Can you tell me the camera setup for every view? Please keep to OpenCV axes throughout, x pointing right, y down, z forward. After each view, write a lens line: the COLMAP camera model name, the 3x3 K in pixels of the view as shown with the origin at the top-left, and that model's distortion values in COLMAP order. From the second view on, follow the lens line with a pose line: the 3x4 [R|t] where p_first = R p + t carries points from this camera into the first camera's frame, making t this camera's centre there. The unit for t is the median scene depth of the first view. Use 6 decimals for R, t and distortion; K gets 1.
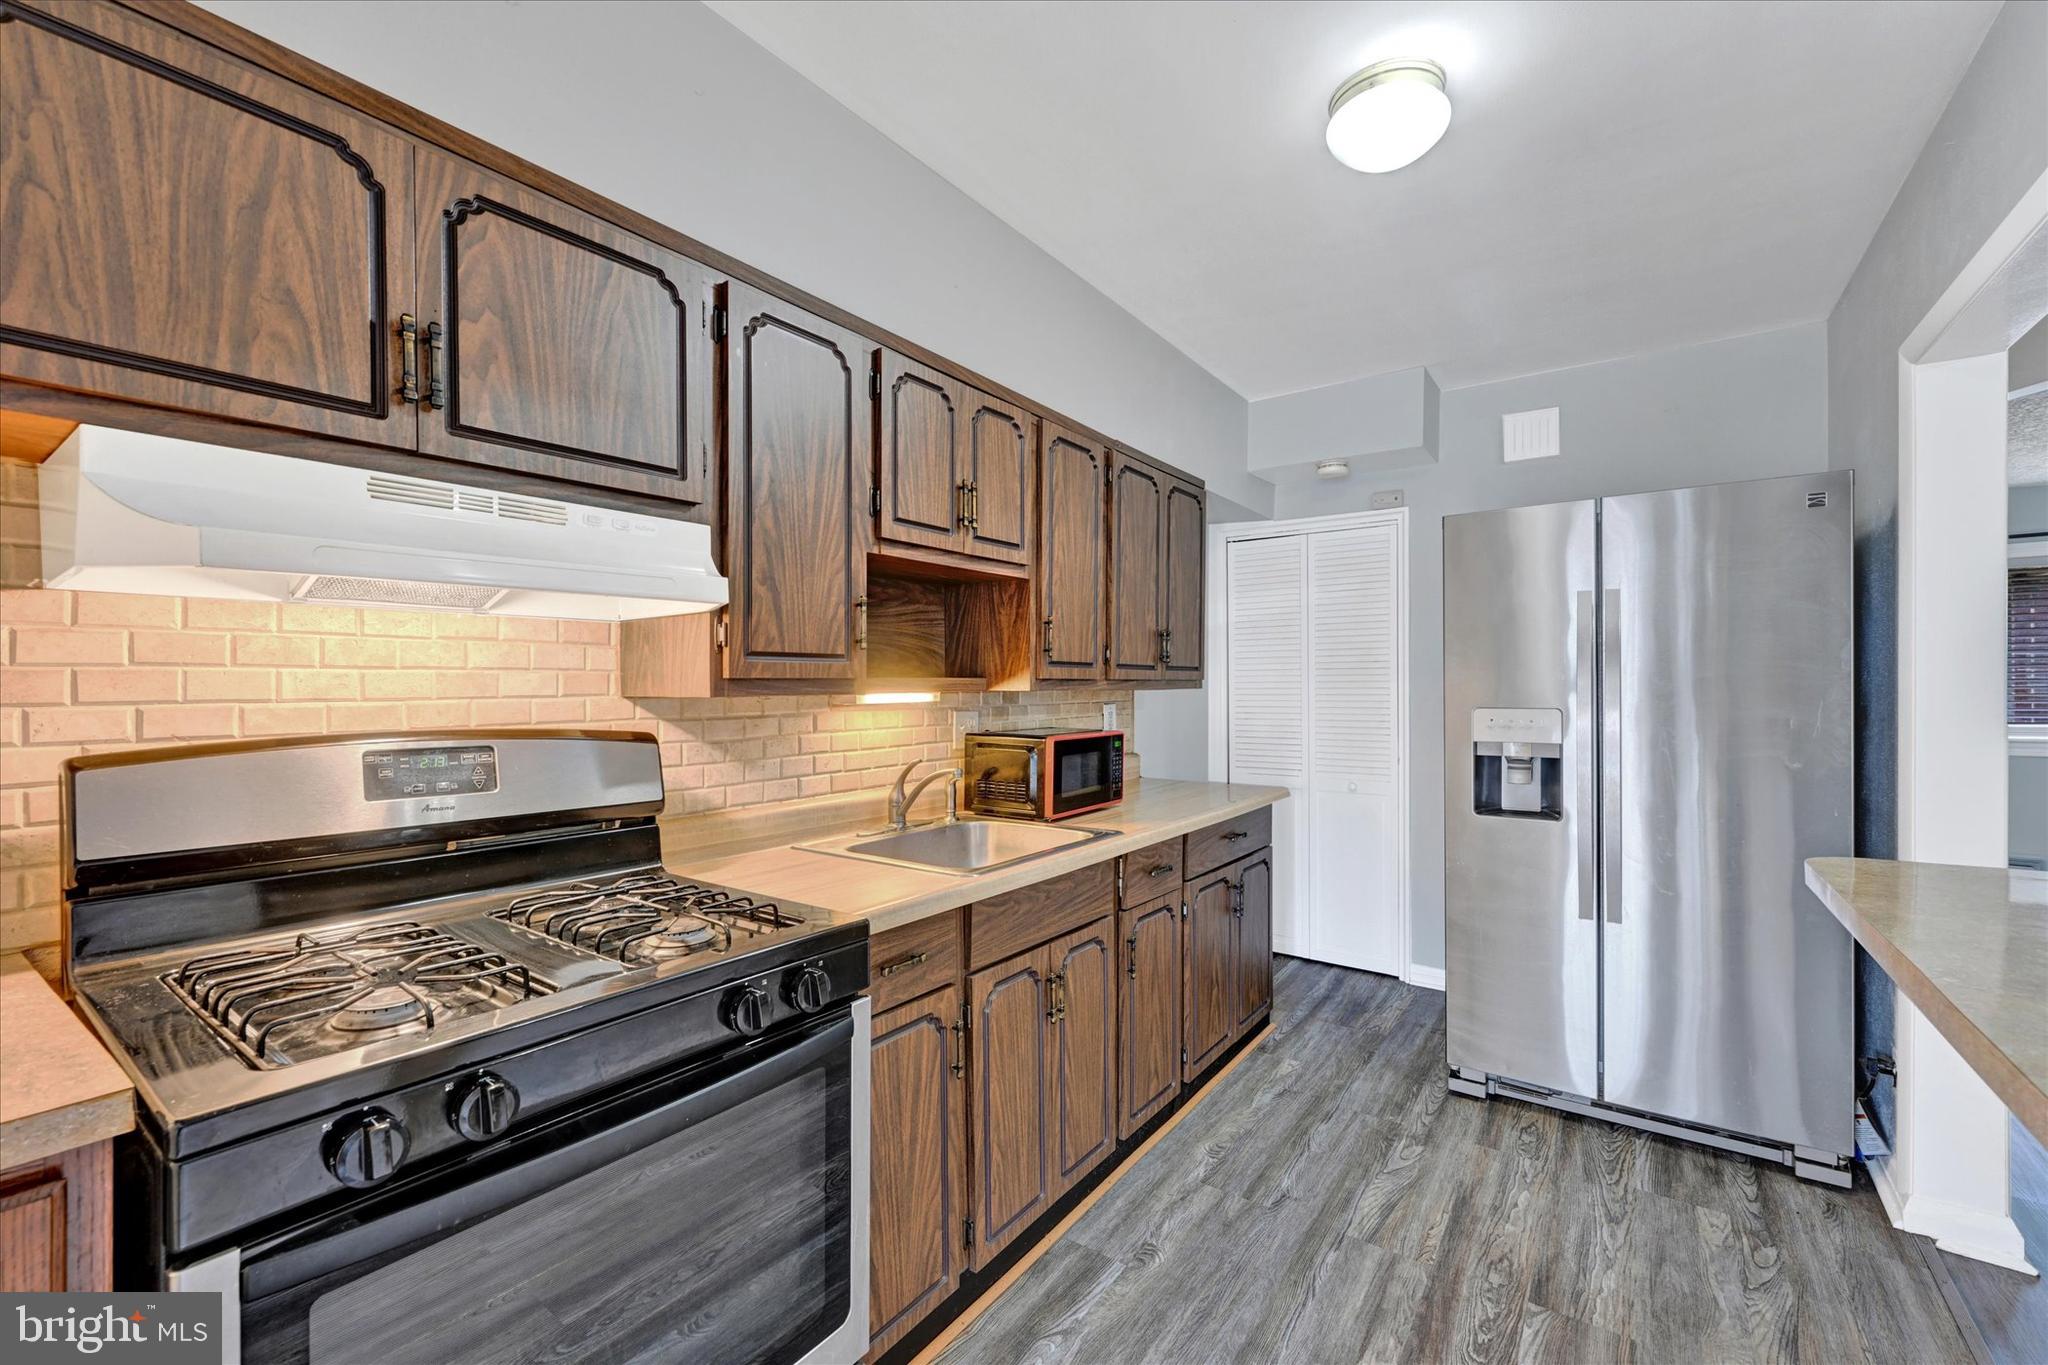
lens RADIAL K [[847.0, 0, 1022.8], [0, 847.0, 688.5], [0, 0, 1]] dist [-0.000591, 0.000022]
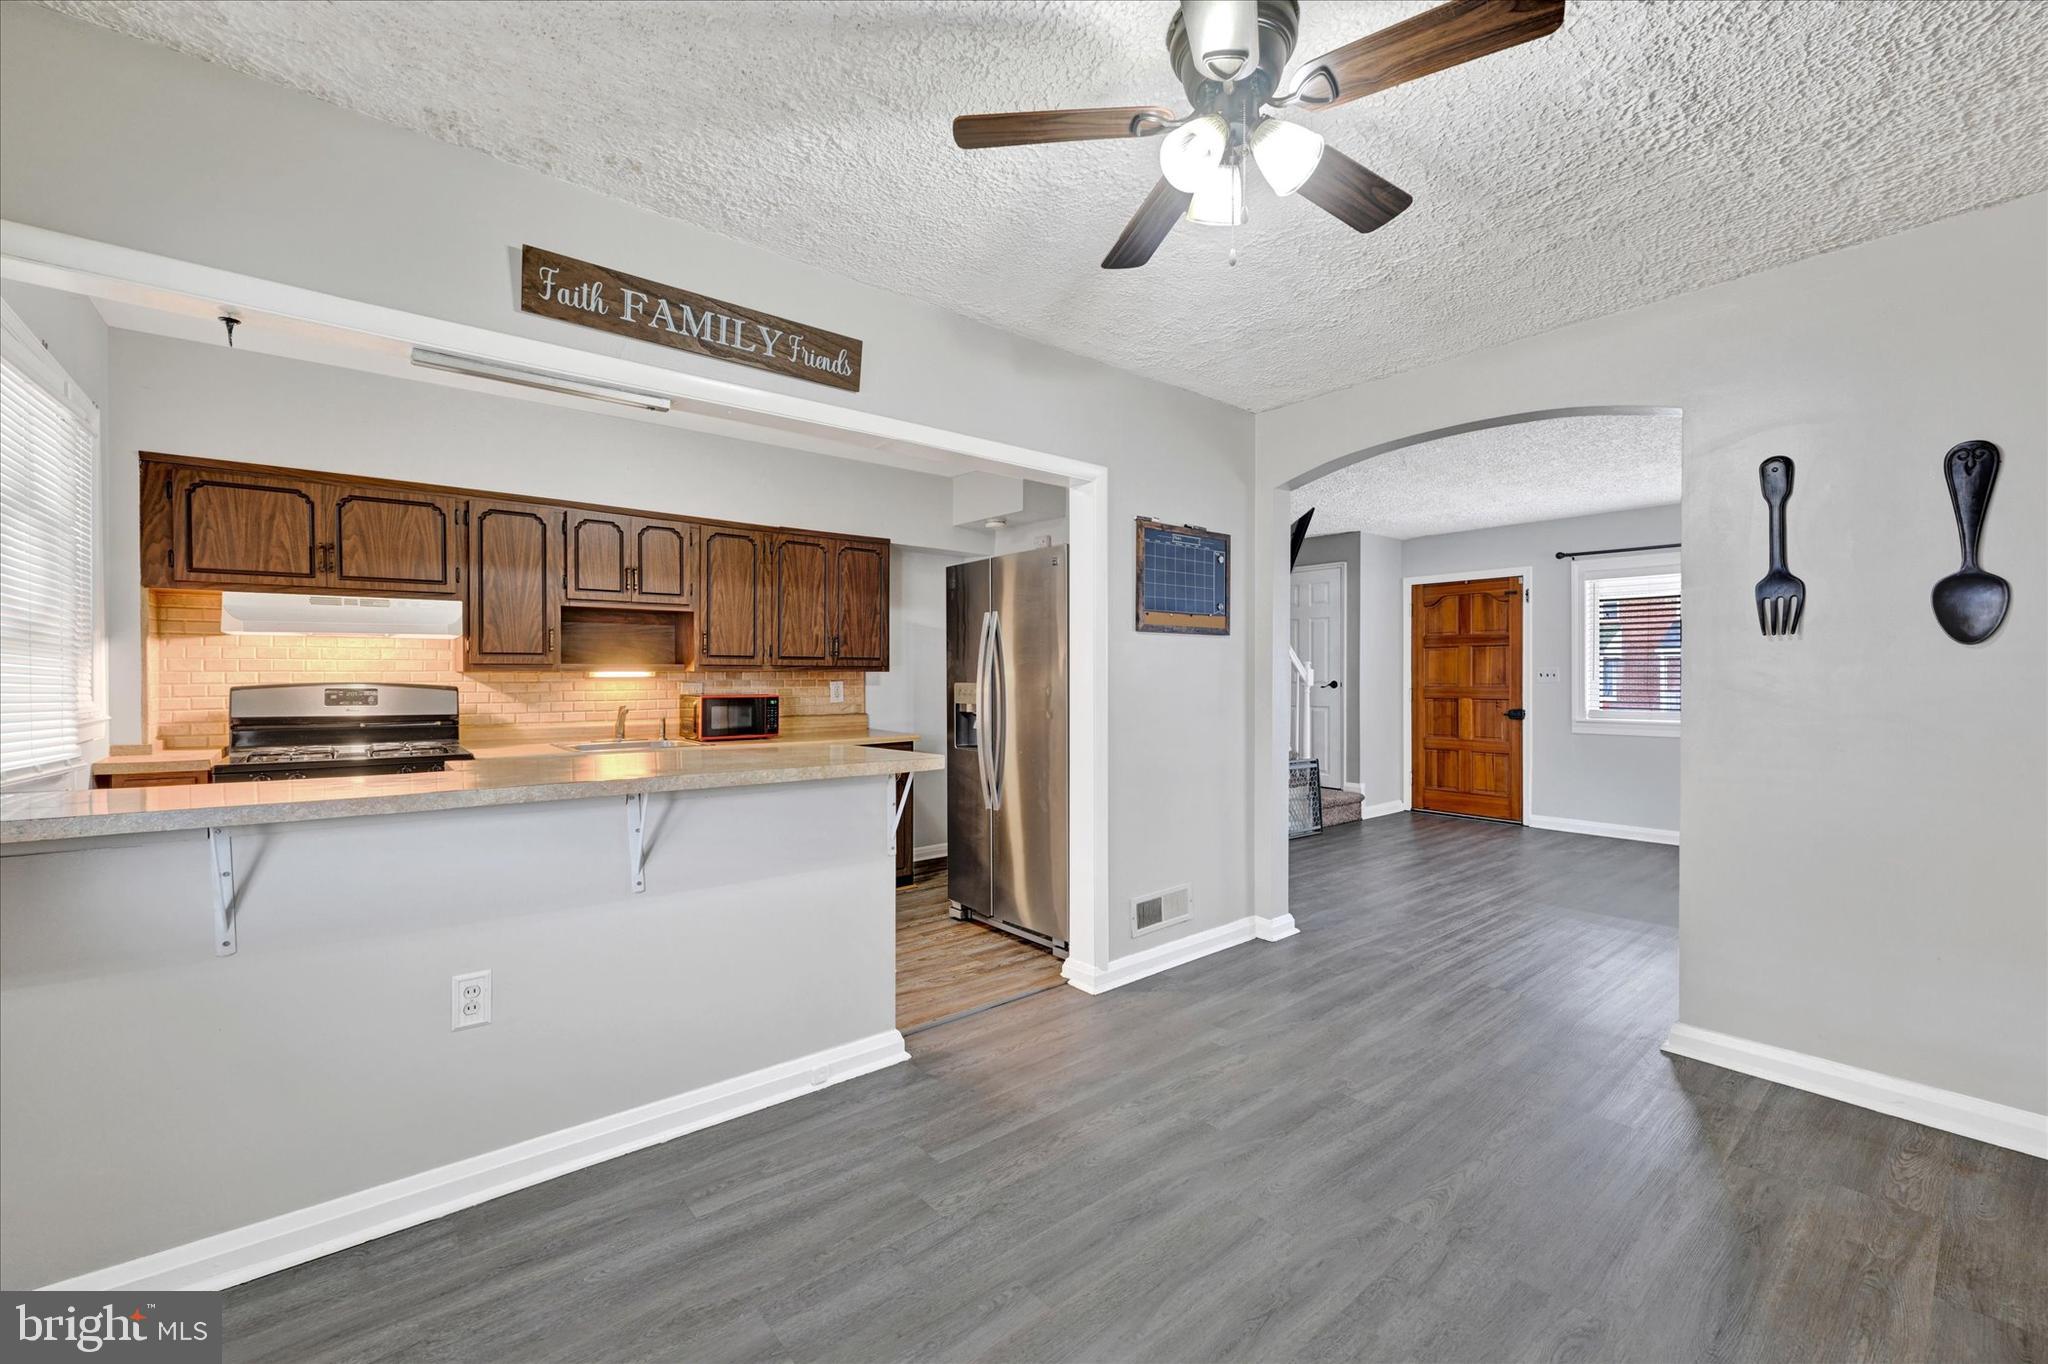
lens RADIAL K [[828.2, 0, 1015.3], [0, 828.2, 681.1], [0, 0, 1]] dist [-0.000464, 0.000077]
pose [[0.967160, 0.007029, -0.254073, 1.768013], [-0.005587, 0.999964, 0.006399, 0.013910], [0.254108, -0.004769, 0.967164, -0.897435]]
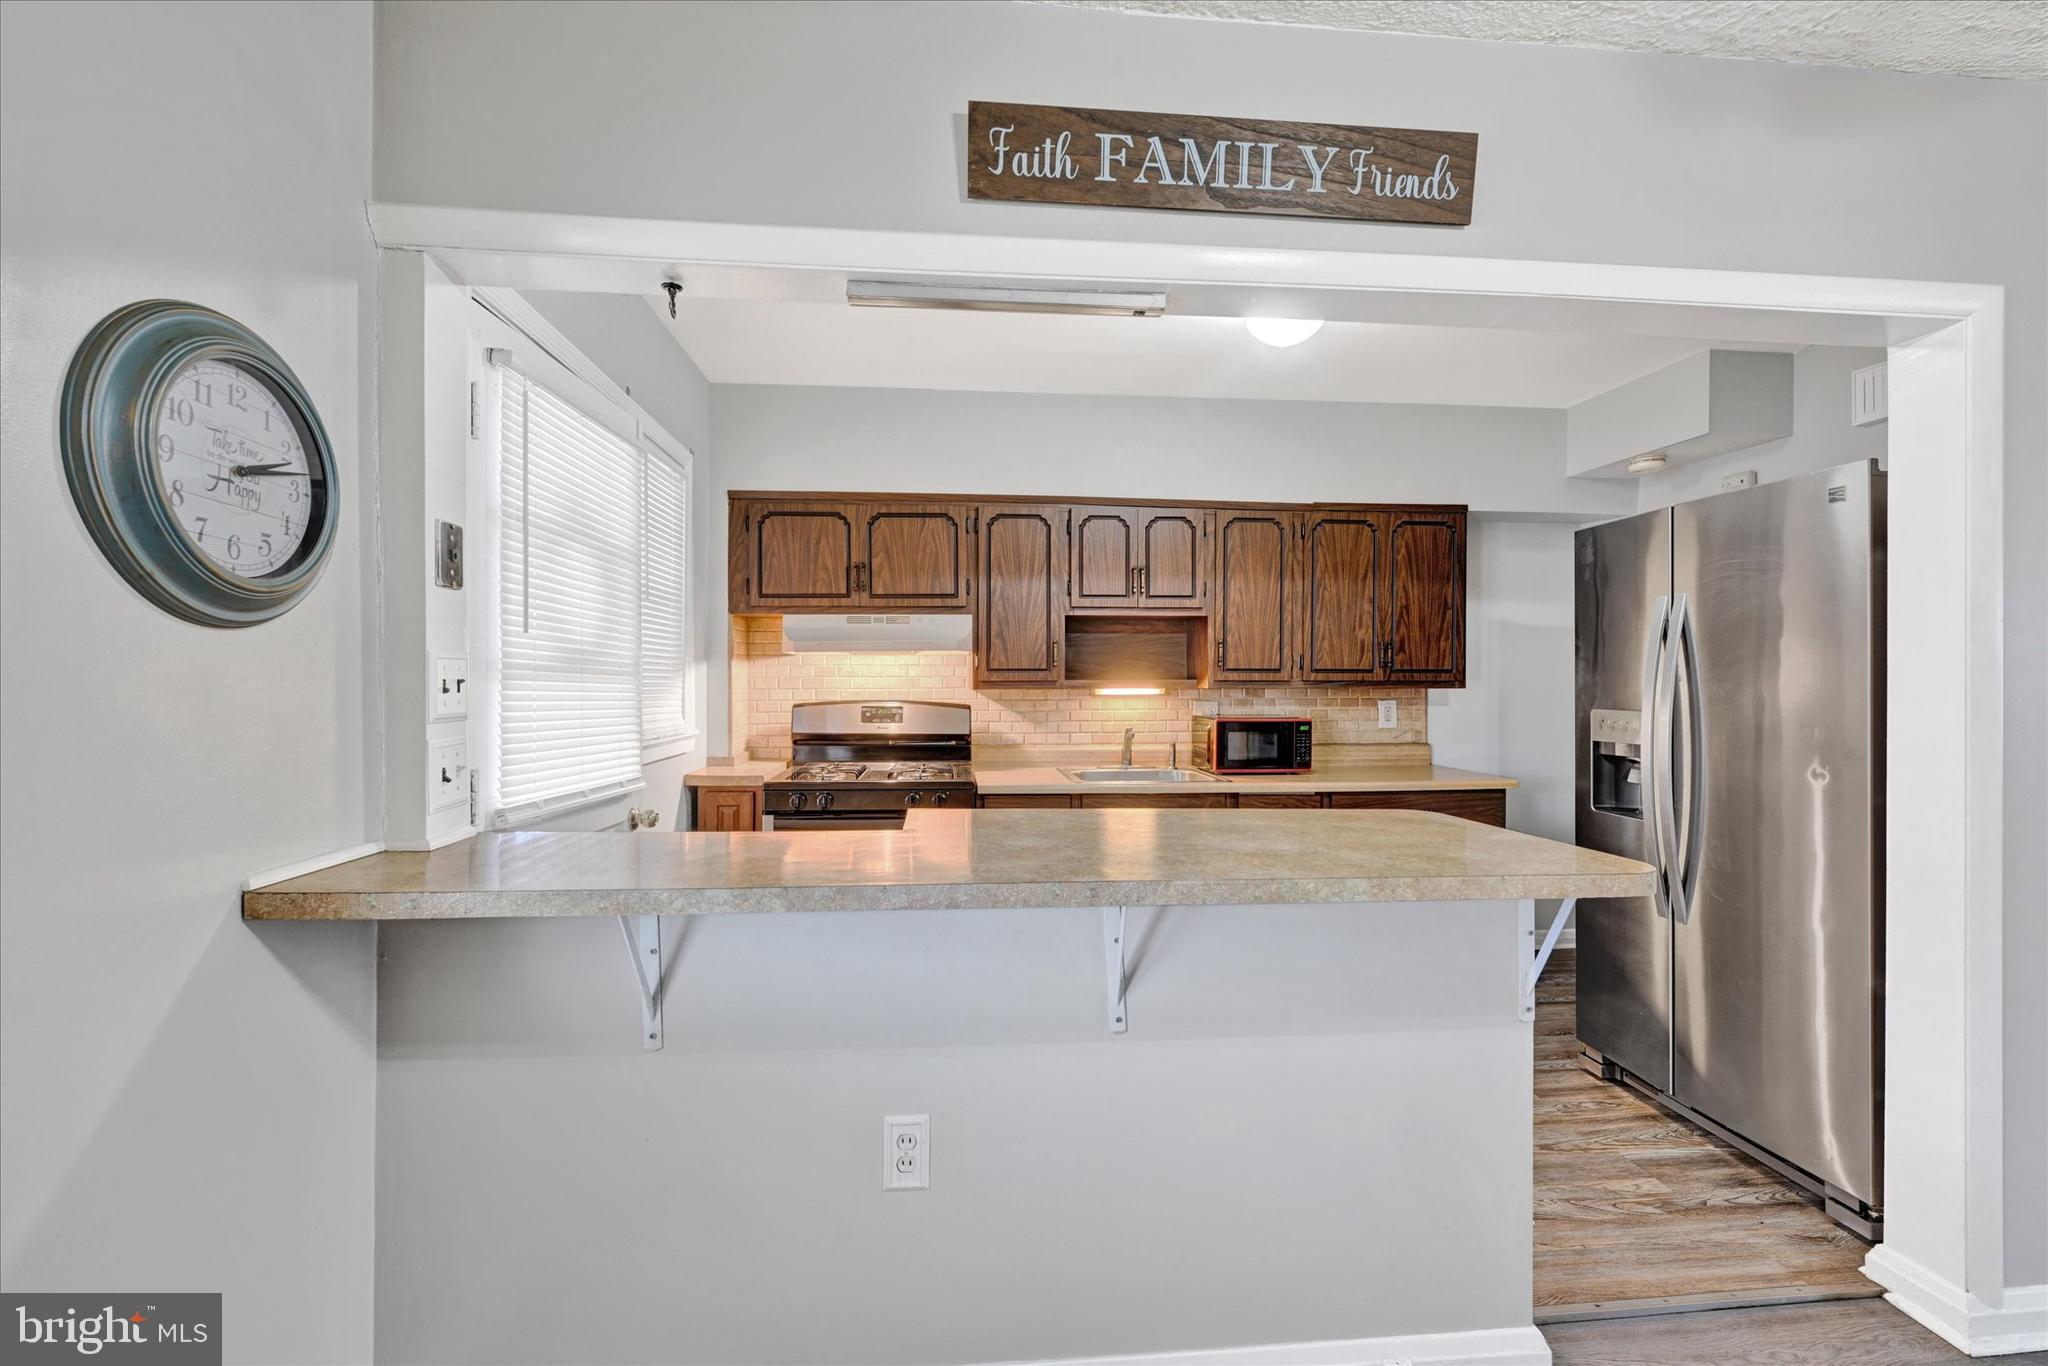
lens RADIAL K [[846.4, 0, 1024.0], [0, 846.4, 683.0], [0, 0, 1]] dist [-0.000710, 0.000198]
pose [[0.661027, 0.007117, -0.750328, 1.436091], [-0.005806, 0.999974, 0.004370, -0.017617], [0.750339, 0.001468, 0.661051, -0.408040]]
